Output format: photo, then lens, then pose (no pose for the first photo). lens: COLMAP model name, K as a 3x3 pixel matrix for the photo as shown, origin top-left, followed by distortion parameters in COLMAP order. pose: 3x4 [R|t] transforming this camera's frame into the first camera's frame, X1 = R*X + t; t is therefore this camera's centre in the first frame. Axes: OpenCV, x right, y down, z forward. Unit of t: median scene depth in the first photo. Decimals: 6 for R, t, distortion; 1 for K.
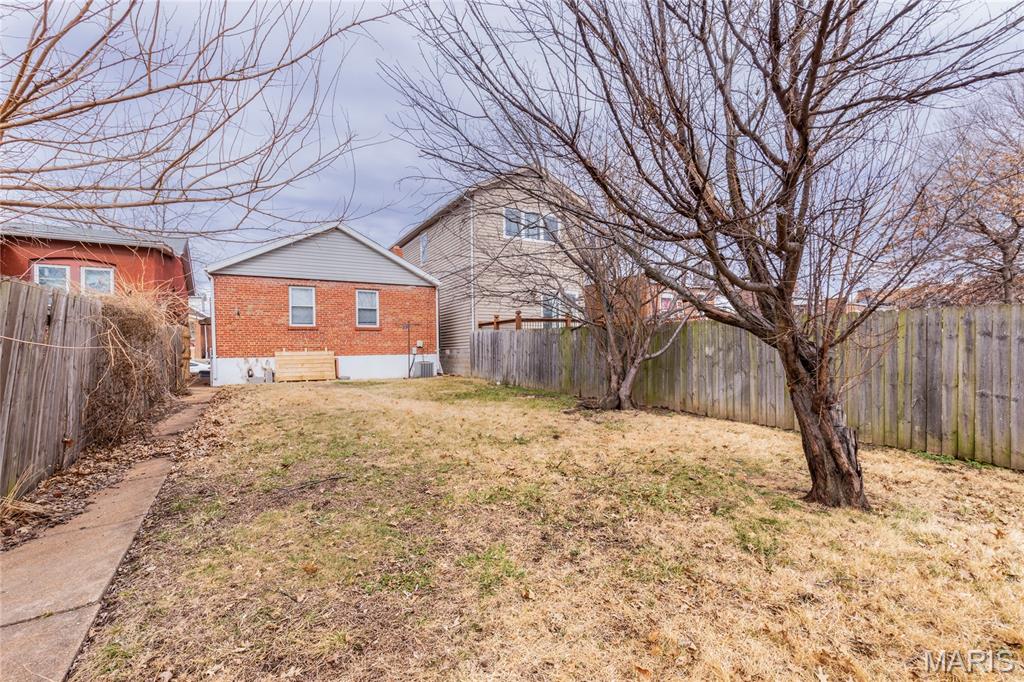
lens RADIAL K [[467.0, 0, 510.8], [0, 467.0, 338.4], [0, 0, 1]] dist [0.012092, -0.000097]
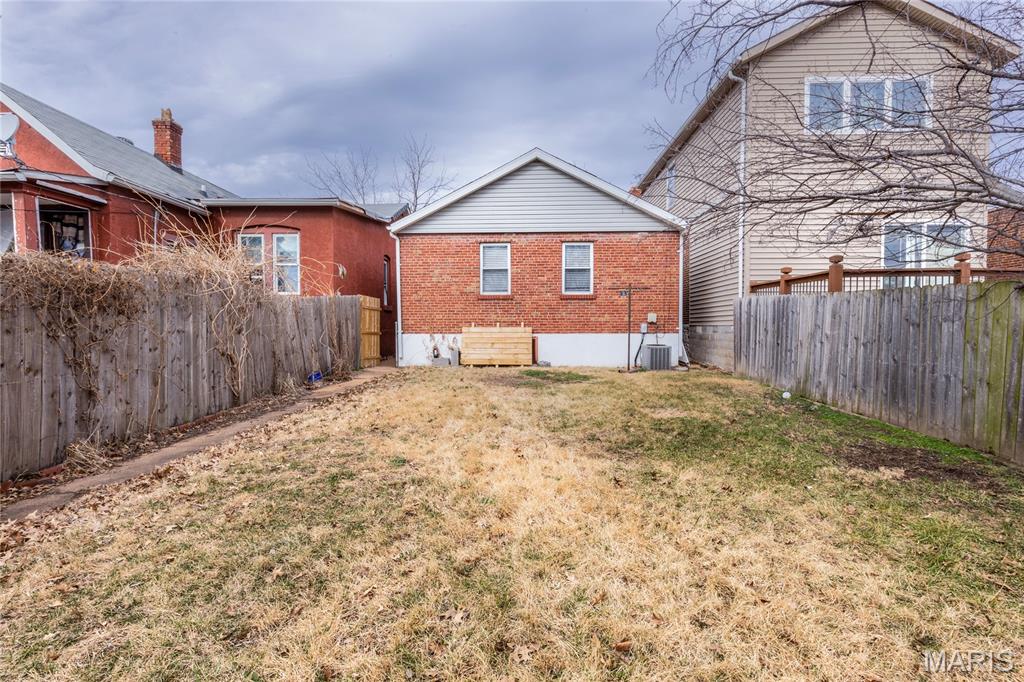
lens RADIAL K [[467.0, 0, 510.8], [0, 467.0, 338.4], [0, 0, 1]] dist [0.012092, -0.000097]
pose [[0.849058, 0.030682, -0.527408, -0.011800], [0.002271, 0.998091, 0.061721, -0.001270], [0.528295, -0.053603, 0.847367, 0.346090]]
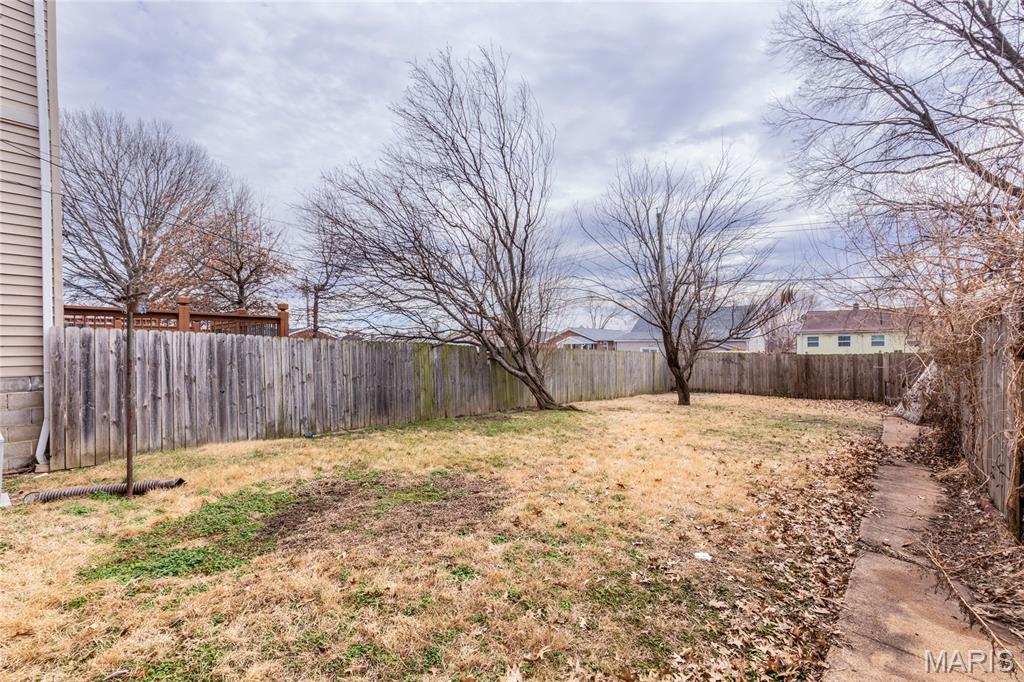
lens RADIAL K [[467.0, 0, 510.8], [0, 467.0, 338.4], [0, 0, 1]] dist [0.012092, -0.000097]
pose [[-0.266398, 0.042125, 0.962942, -0.564978], [-0.005584, 0.998960, -0.045245, 0.003513], [-0.963847, -0.017430, -0.265885, 0.801417]]
